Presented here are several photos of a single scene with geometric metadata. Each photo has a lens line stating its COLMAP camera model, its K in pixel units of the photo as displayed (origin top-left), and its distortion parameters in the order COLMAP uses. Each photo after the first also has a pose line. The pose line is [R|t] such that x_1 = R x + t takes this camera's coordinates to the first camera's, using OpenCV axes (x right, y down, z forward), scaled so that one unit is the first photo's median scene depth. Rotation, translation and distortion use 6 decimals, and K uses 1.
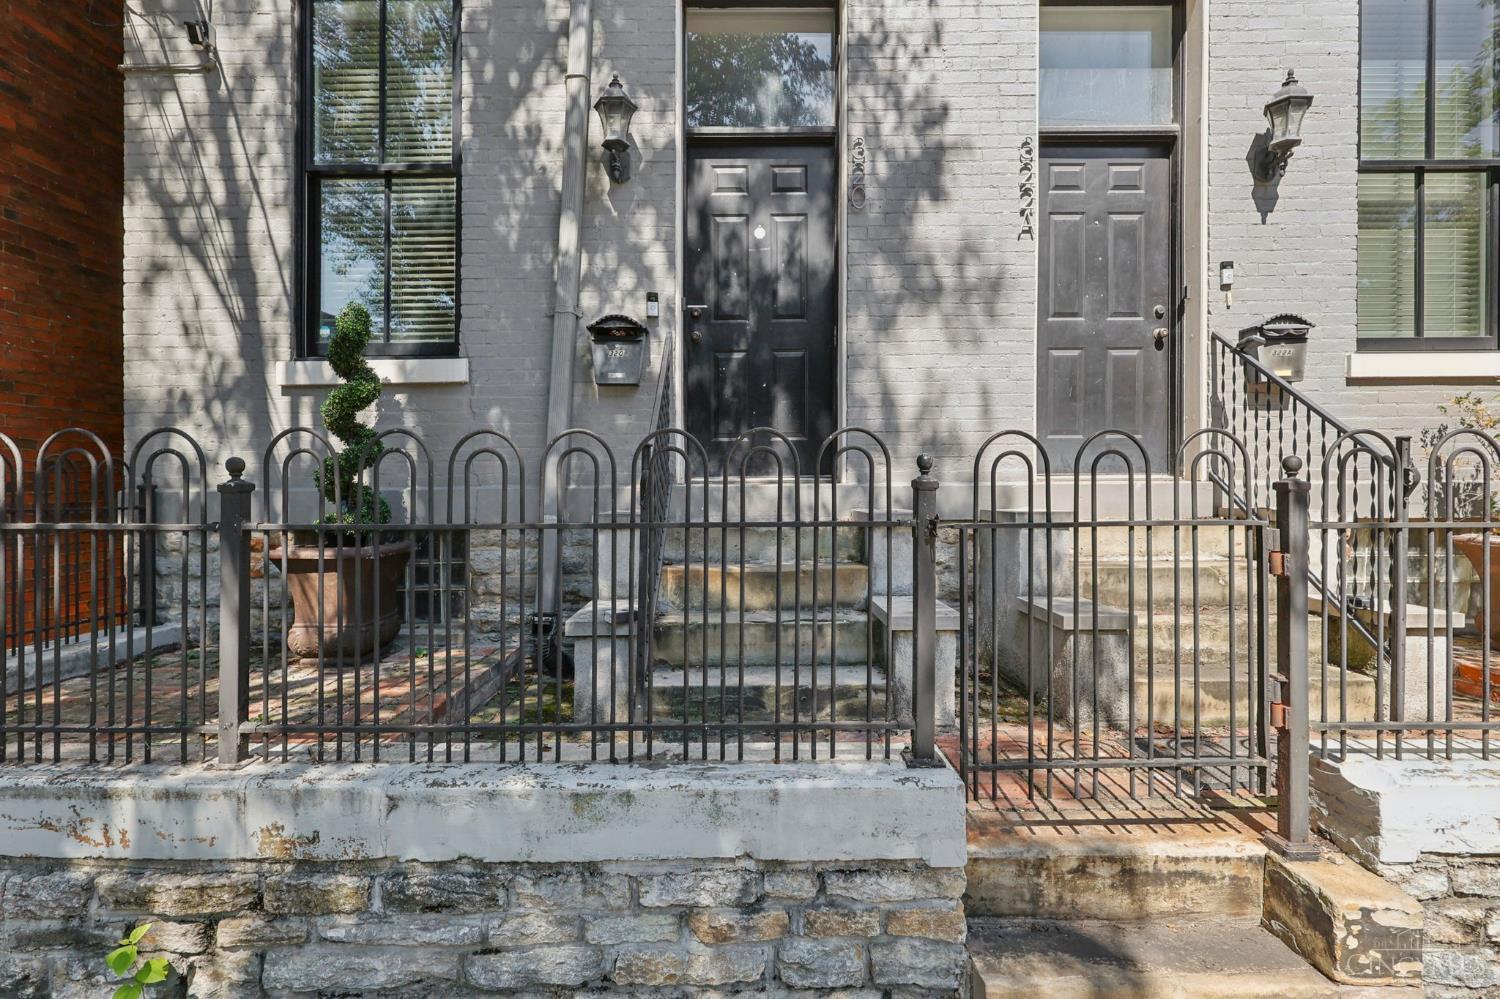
lens RADIAL K [[702.5, 0, 752.3], [0, 702.5, 491.3], [0, 0, 1]] dist [0.000209, 0.000359]
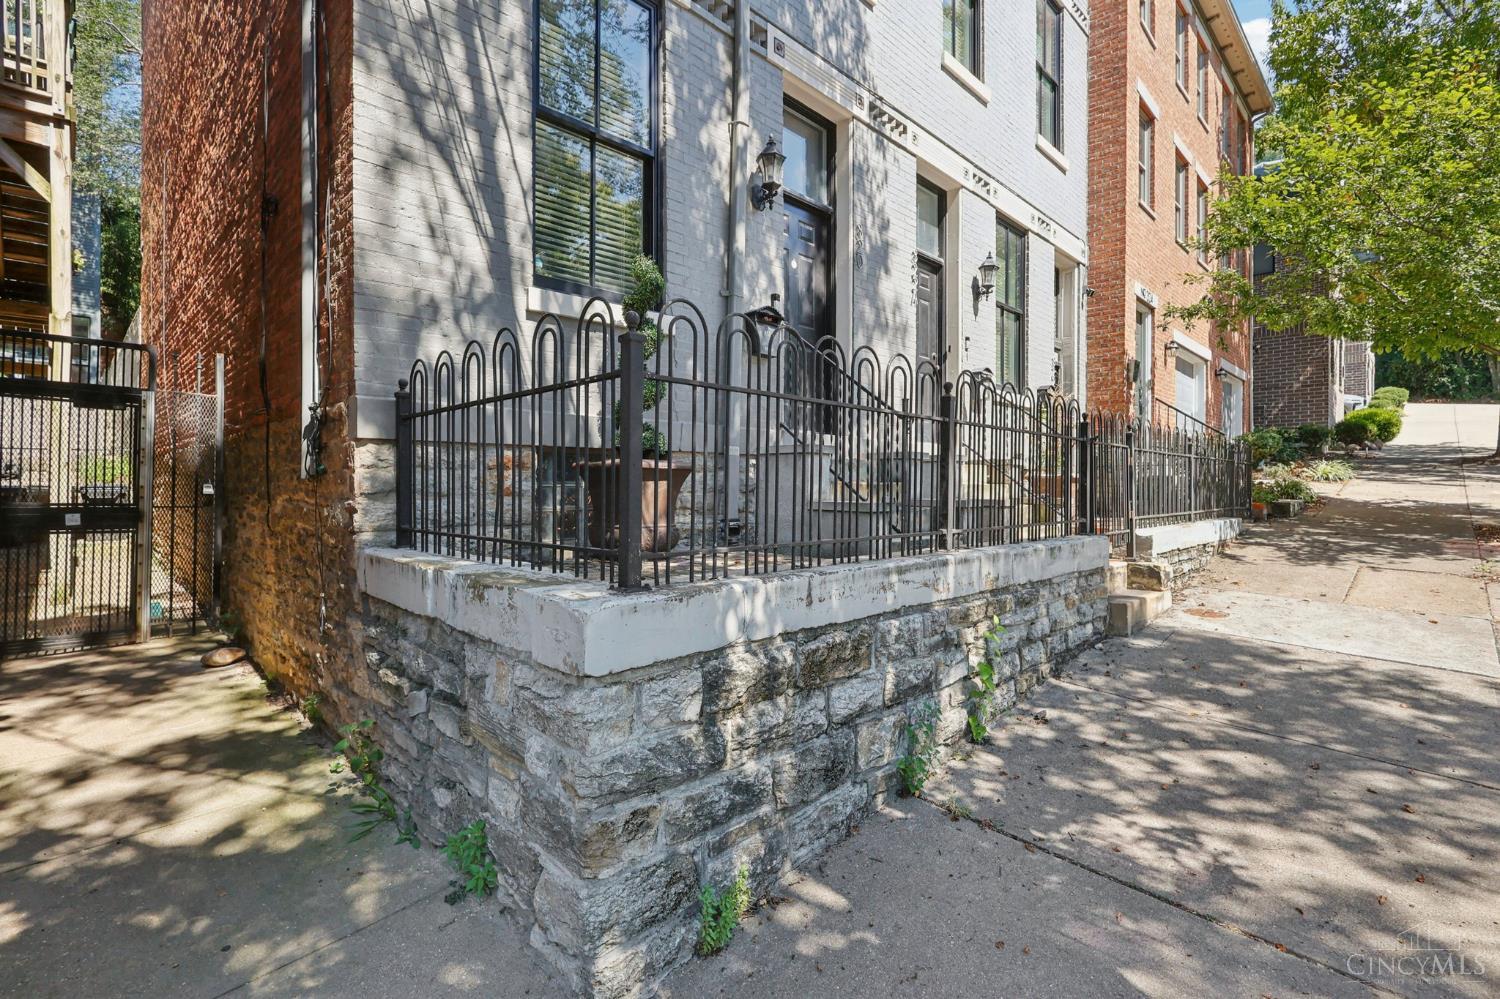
lens RADIAL K [[691.5, 0, 755.0], [0, 691.5, 481.6], [0, 0, 1]] dist [0.002197, 0.000451]
pose [[0.704851, 0.012336, 0.709248, -1.151169], [-0.002678, 0.999888, -0.014730, 0.115382], [-0.709351, 0.008483, 0.704805, 0.048718]]
